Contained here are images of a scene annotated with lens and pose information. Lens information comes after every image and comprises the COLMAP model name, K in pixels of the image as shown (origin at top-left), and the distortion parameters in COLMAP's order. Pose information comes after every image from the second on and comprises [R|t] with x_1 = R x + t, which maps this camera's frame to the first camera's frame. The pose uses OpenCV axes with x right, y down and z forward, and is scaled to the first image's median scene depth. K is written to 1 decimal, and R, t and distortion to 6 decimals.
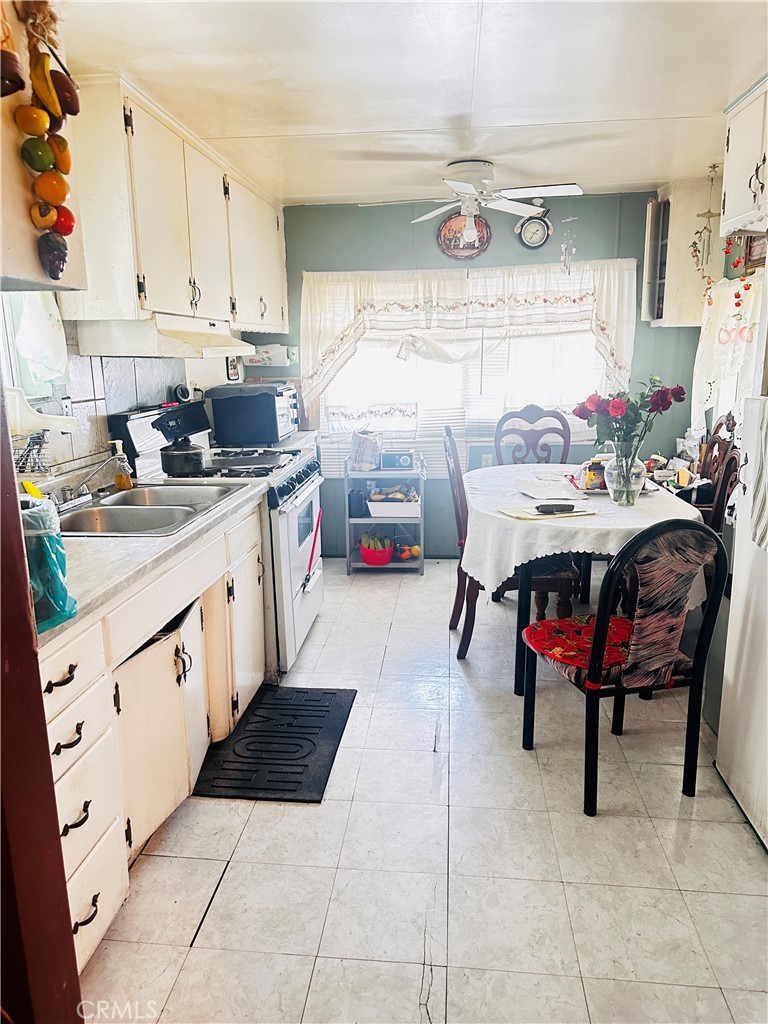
lens RADIAL K [[722.8, 0, 378.7], [0, 722.8, 518.3], [0, 0, 1]] dist [0.040939, -0.005739]
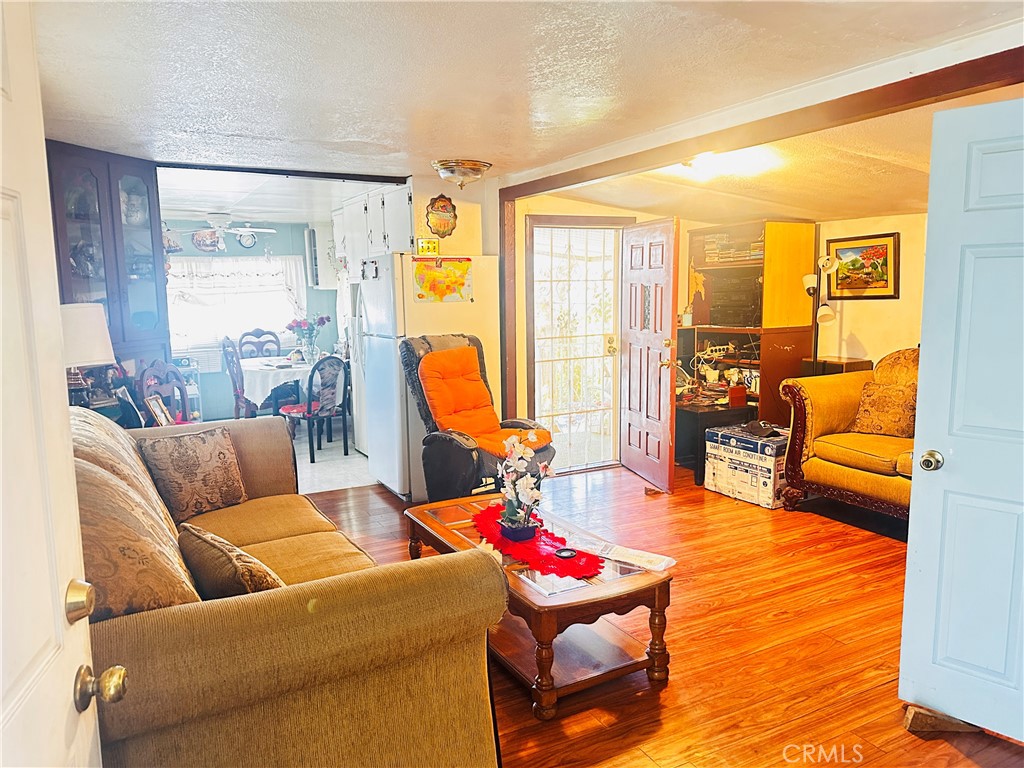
lens RADIAL K [[722.8, 0, 513.9], [0, 722.8, 390.6], [0, 0, 1]] dist [0.040939, -0.005739]
pose [[0.817720, -0.077299, 0.570403, -0.340602], [0.131072, 0.989915, -0.053753, 0.195914], [-0.560495, 0.118719, 0.819604, -0.921884]]
